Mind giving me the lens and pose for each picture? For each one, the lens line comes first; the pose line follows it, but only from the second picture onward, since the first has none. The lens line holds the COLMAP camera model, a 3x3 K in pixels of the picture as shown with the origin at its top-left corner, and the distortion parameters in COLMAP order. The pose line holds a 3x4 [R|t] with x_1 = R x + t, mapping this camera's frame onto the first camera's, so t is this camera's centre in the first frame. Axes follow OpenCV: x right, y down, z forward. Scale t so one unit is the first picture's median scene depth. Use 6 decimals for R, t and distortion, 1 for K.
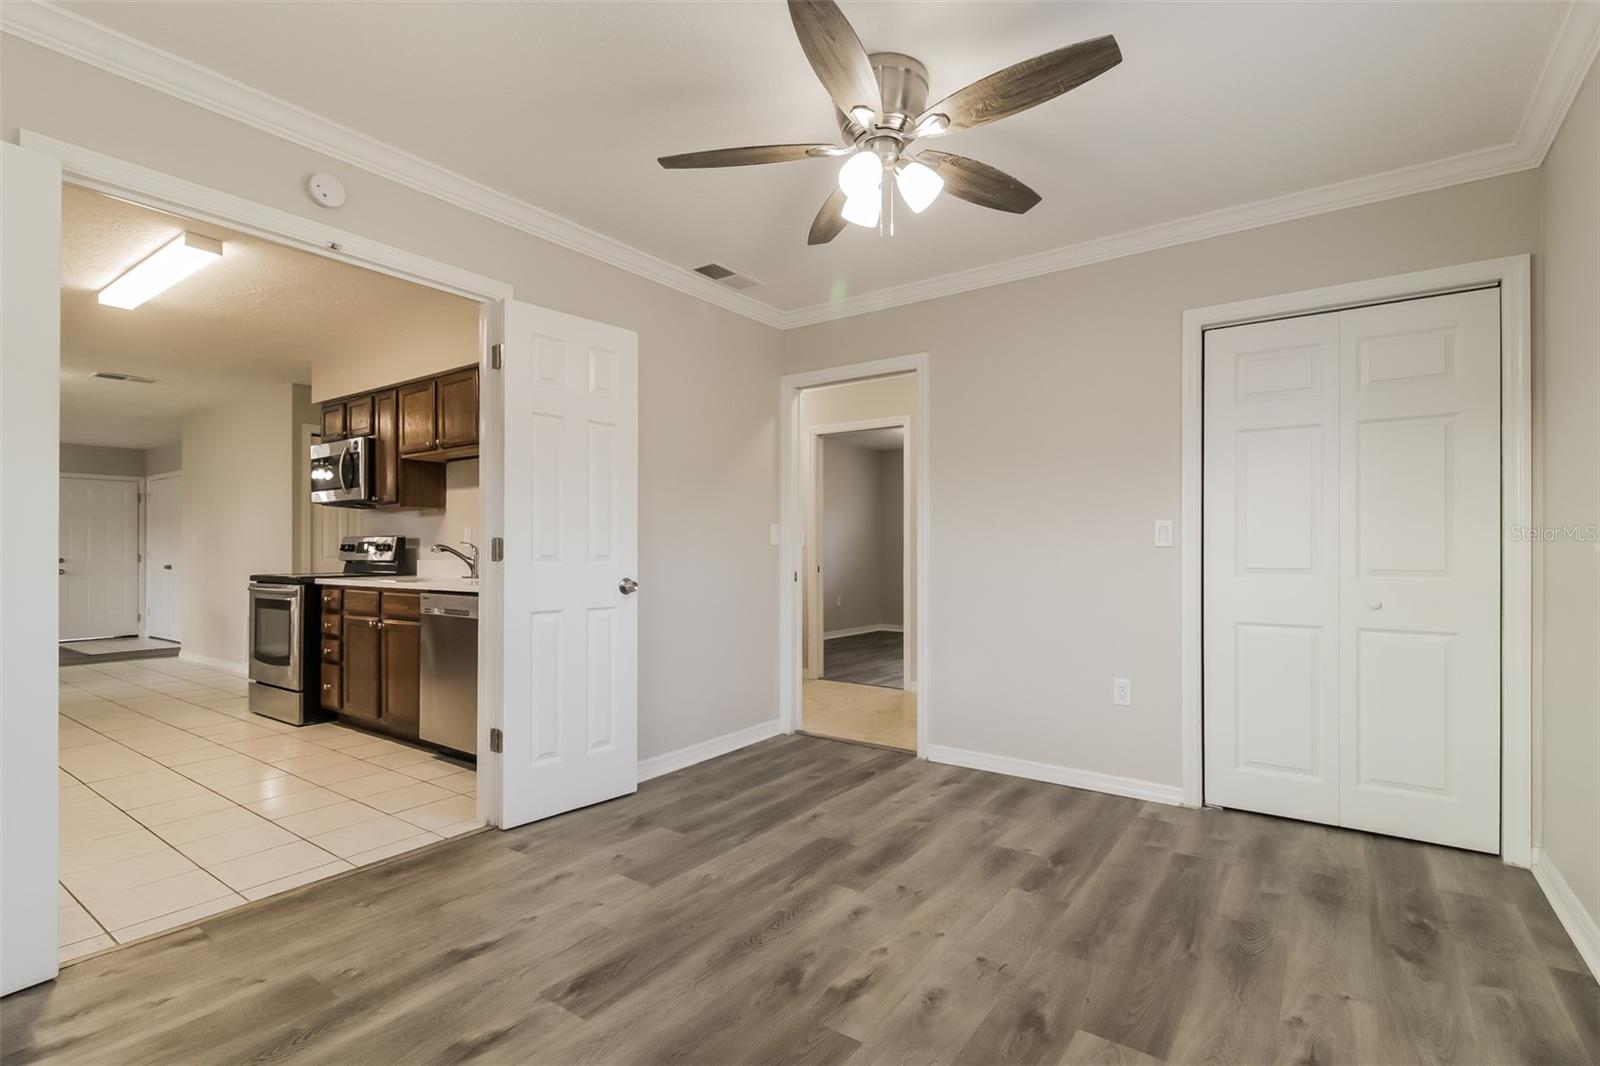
lens RADIAL K [[759.4, 0, 801.4], [0, 759.4, 555.9], [0, 0, 1]] dist [0.005600, -0.001171]
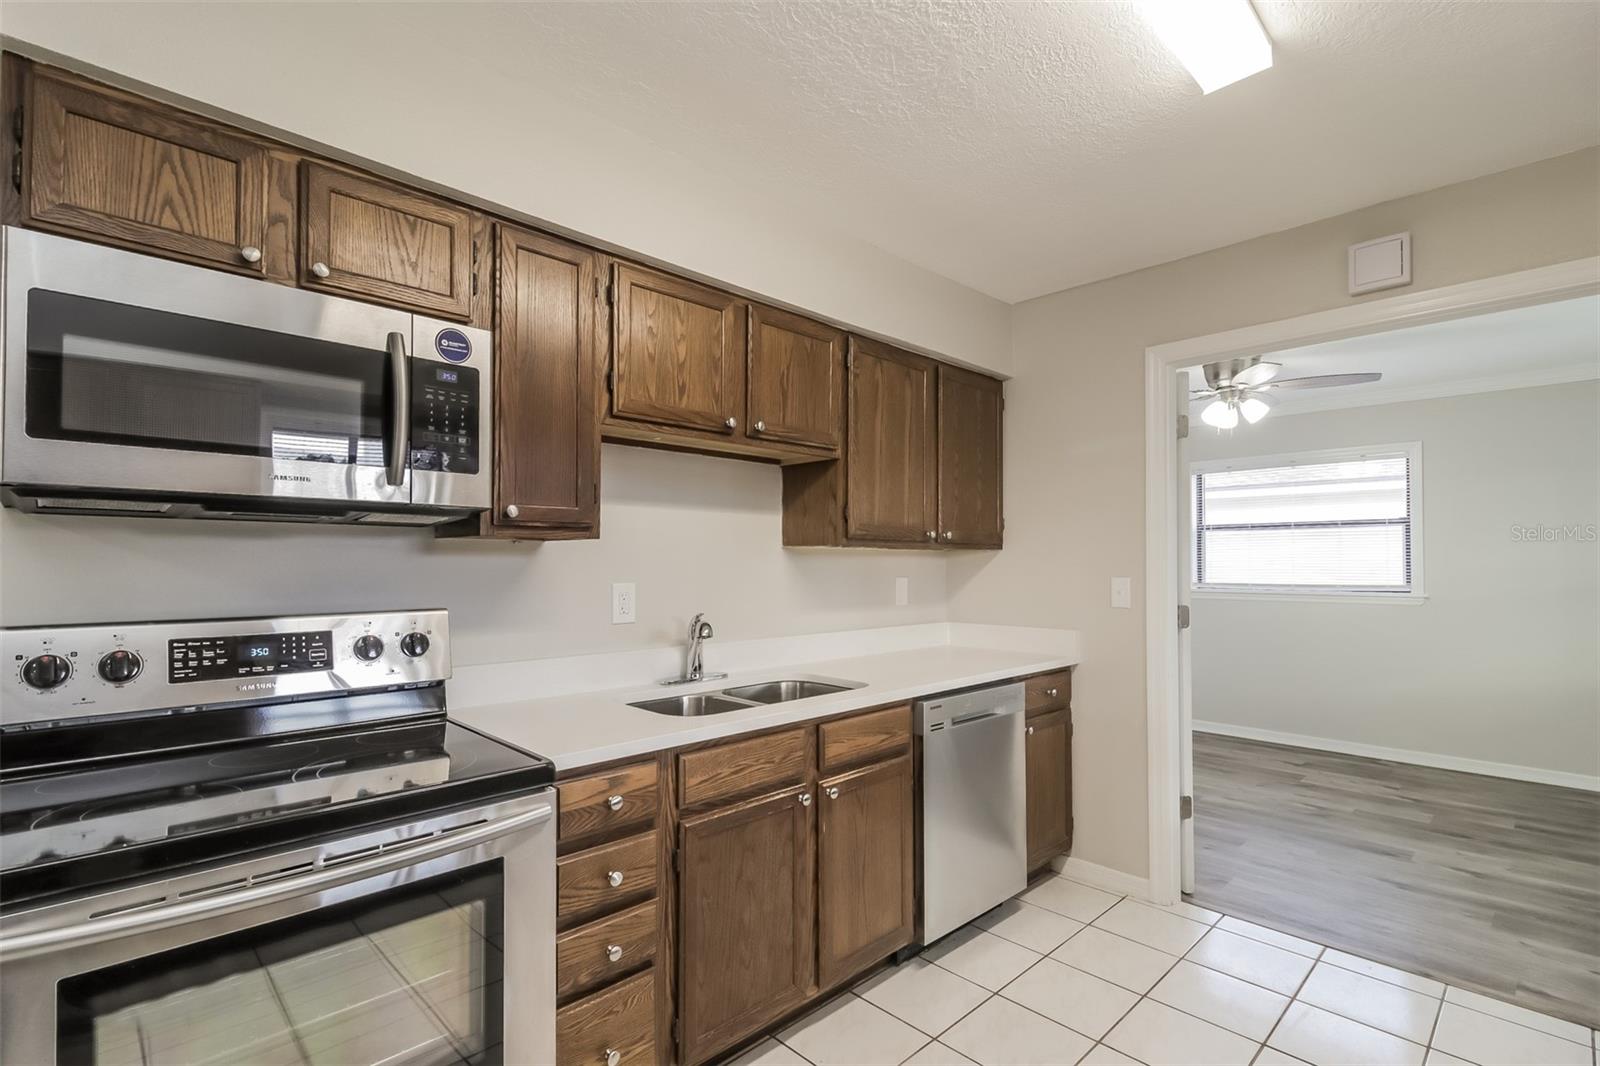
lens RADIAL K [[759.4, 0, 790.0], [0, 759.4, 540.0], [0, 0, 1]] dist [0.005600, -0.001171]
pose [[0.168077, 0.027075, 0.985402, -0.963330], [0.001166, 0.999617, -0.027665, -0.054481], [-0.985773, 0.005799, 0.167981, 0.863402]]
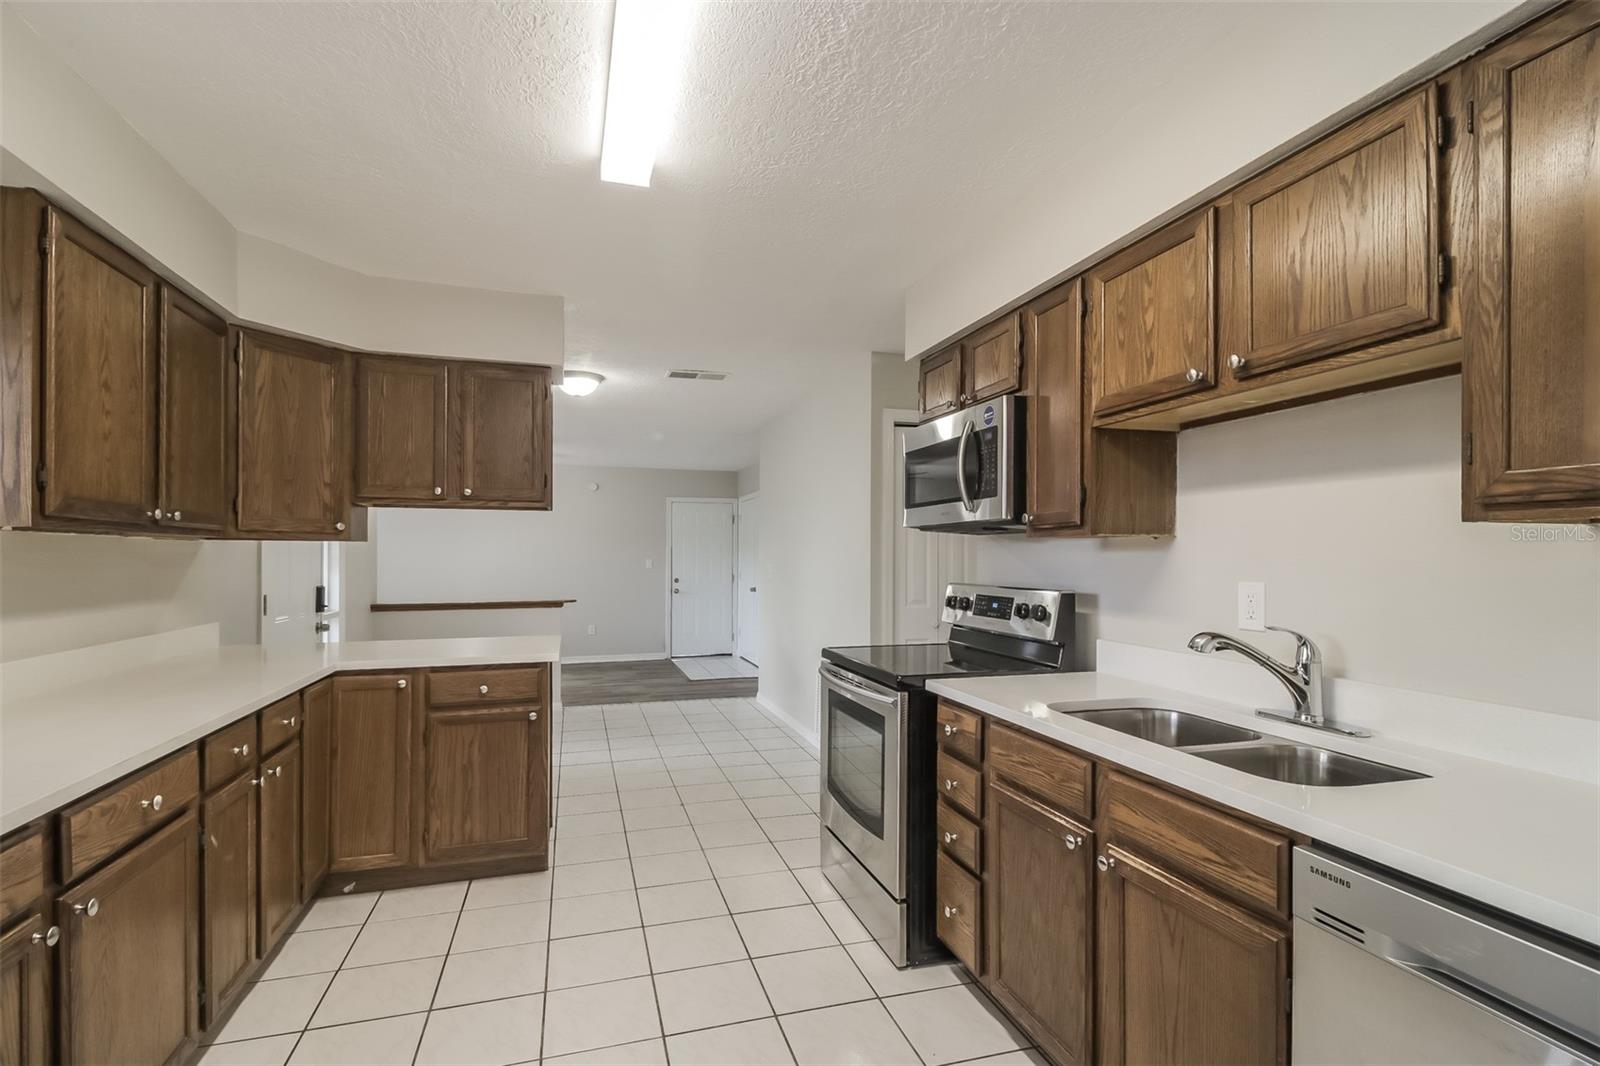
lens RADIAL K [[759.4, 0, 785.5], [0, 759.4, 553.1], [0, 0, 1]] dist [0.005600, -0.001171]
pose [[0.781506, -0.002472, -0.623893, -0.404224], [-0.001697, 0.999980, -0.006089, -0.052954], [0.623896, 0.005818, 0.781486, 0.556492]]
